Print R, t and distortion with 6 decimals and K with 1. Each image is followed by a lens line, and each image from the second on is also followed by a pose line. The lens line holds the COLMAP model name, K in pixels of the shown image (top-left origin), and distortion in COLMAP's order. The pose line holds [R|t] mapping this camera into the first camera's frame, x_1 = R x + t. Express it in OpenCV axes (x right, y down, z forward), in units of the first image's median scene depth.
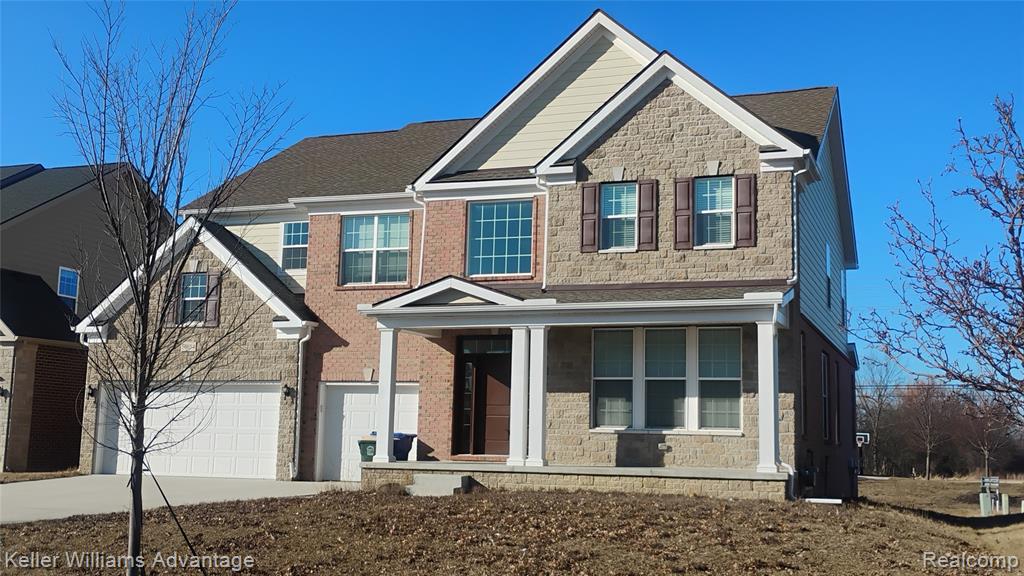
lens RADIAL K [[1142.1, 0, 512.0], [0, 1142.1, 288.0], [0, 0, 1]] dist [0.006312, 0.002428]
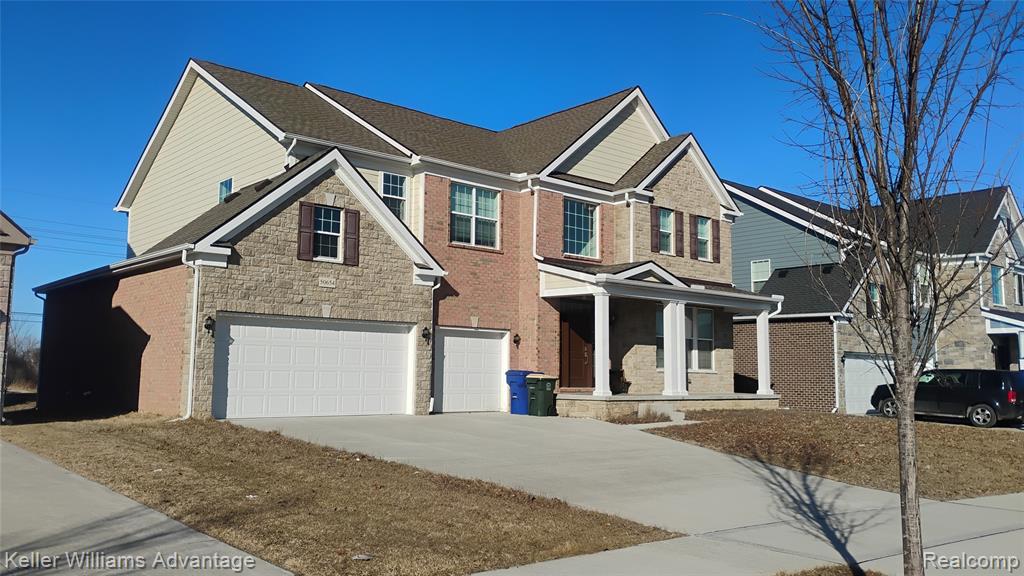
lens RADIAL K [[851.9, 0, 512.0], [0, 851.9, 288.0], [0, 0, 1]] dist [0.040311, -0.004301]
pose [[0.475194, 0.076524, 0.876547, -0.930497], [-0.121306, 0.992396, -0.020876, 0.057493], [-0.871479, -0.096410, 0.480863, 0.572528]]
